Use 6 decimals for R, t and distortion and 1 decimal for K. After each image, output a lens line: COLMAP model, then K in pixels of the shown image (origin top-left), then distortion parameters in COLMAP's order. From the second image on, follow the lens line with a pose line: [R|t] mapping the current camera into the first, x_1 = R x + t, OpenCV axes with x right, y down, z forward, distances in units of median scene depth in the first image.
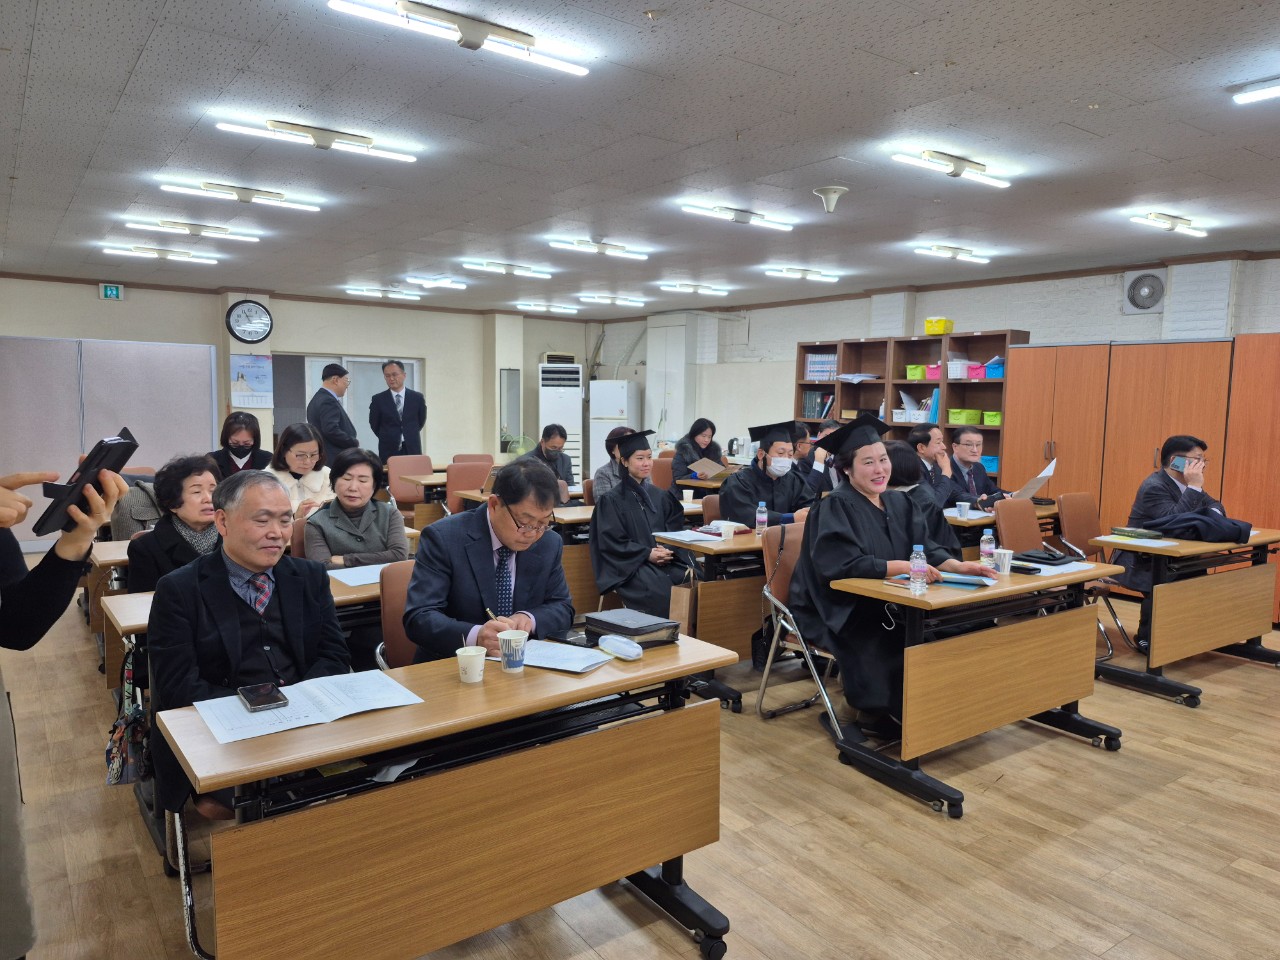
lens RADIAL K [[911.9, 0, 642.7], [0, 911.9, 480.0], [0, 0, 1]] dist [0.006860, -0.001837]
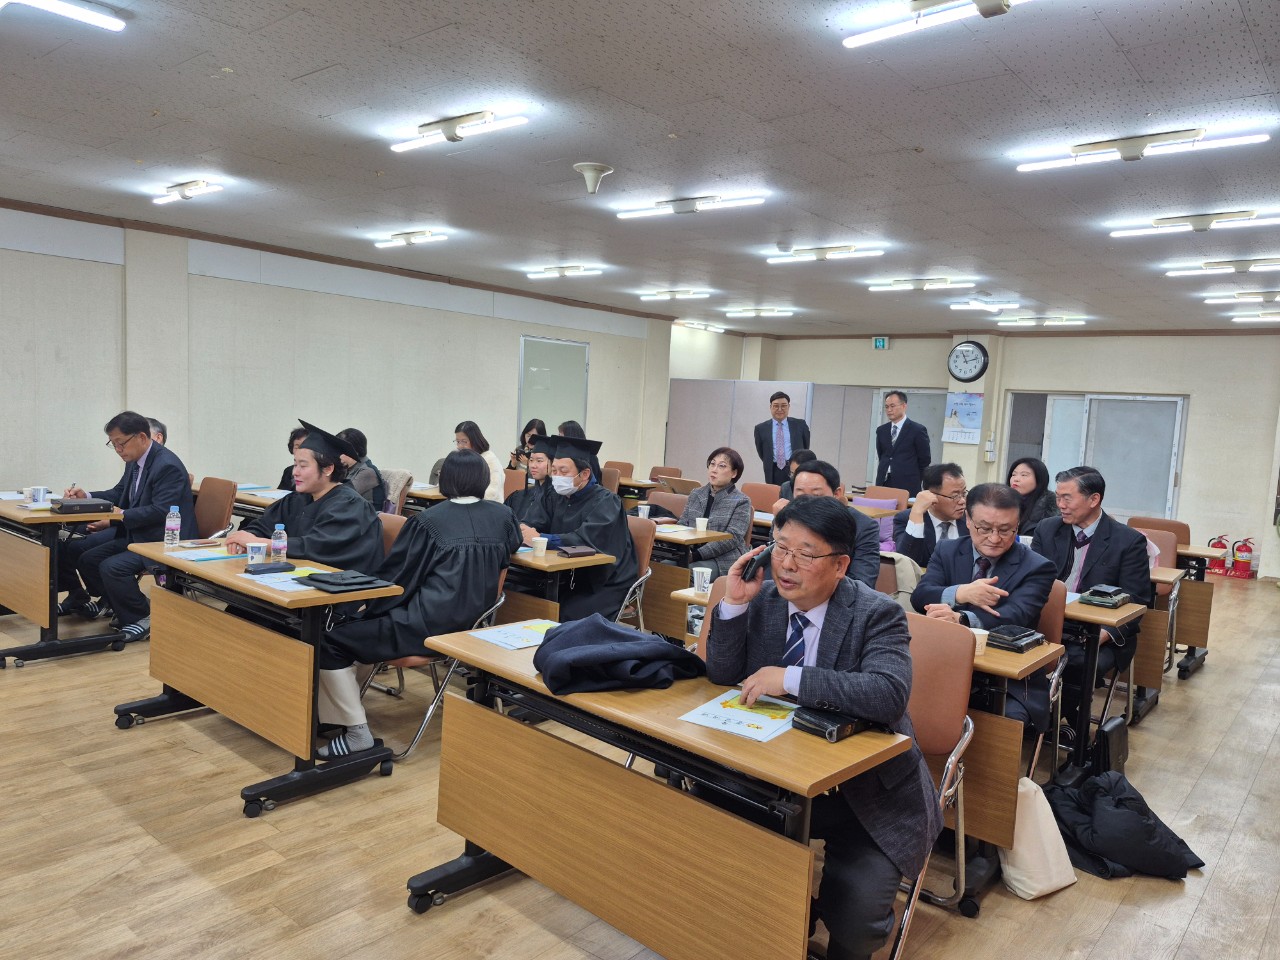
lens RADIAL K [[911.9, 0, 642.7], [0, 911.9, 480.0], [0, 0, 1]] dist [0.006860, -0.001837]
pose [[0.217568, 0.068509, -0.973638, 1.181041], [-0.134345, 0.990141, 0.039649, -0.069610], [0.966755, 0.122176, 0.224627, 0.968252]]
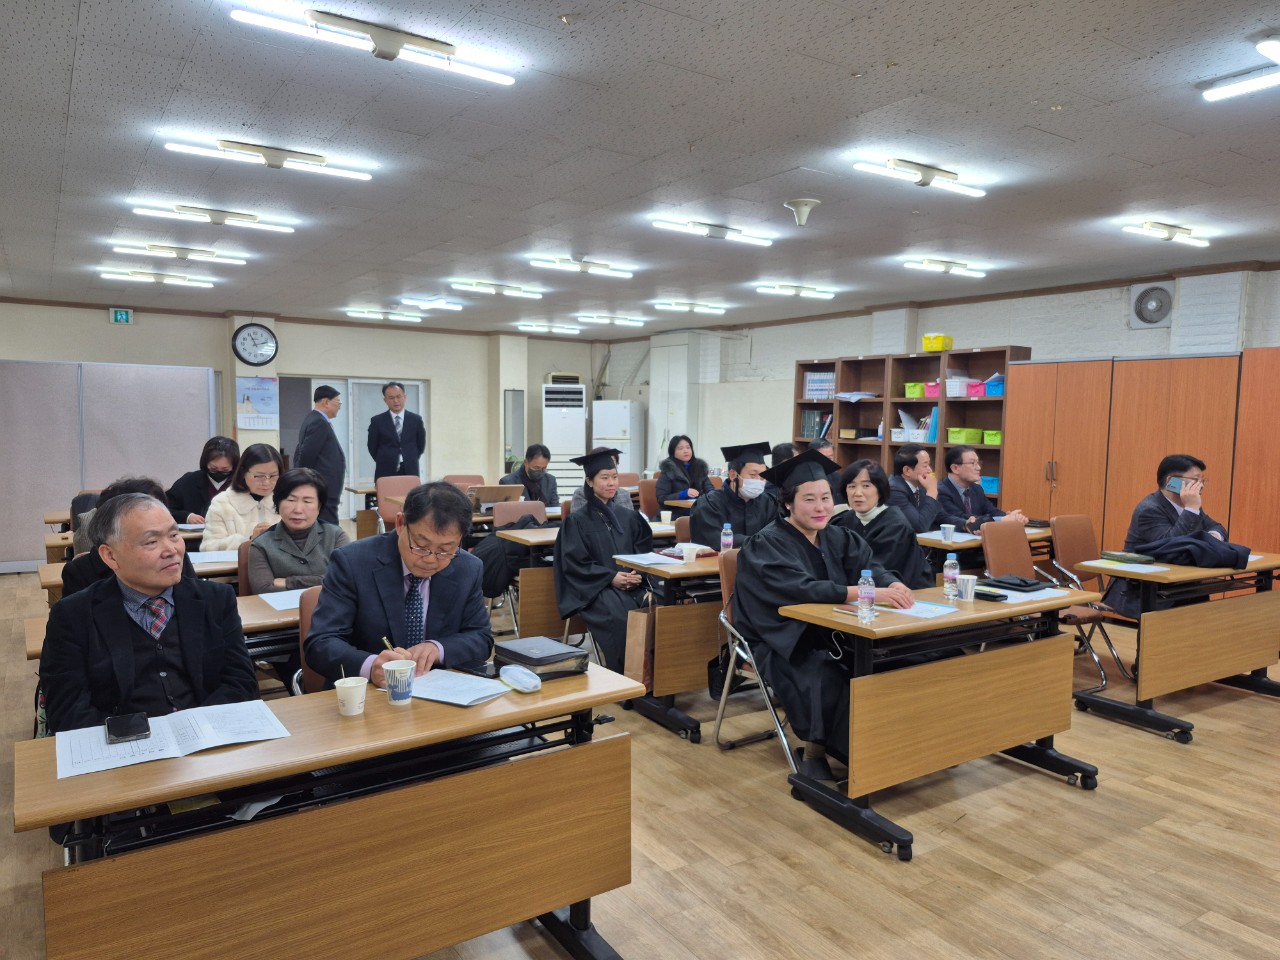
lens RADIAL K [[906.5, 0, 635.7], [0, 906.5, 489.9], [0, 0, 1]] dist [0.002752, -0.000988]
pose [[0.998742, 0.000081, -0.050147, 0.081295], [-0.000659, 0.999933, -0.011517, -0.001146], [0.050143, 0.011535, 0.998675, 0.034002]]
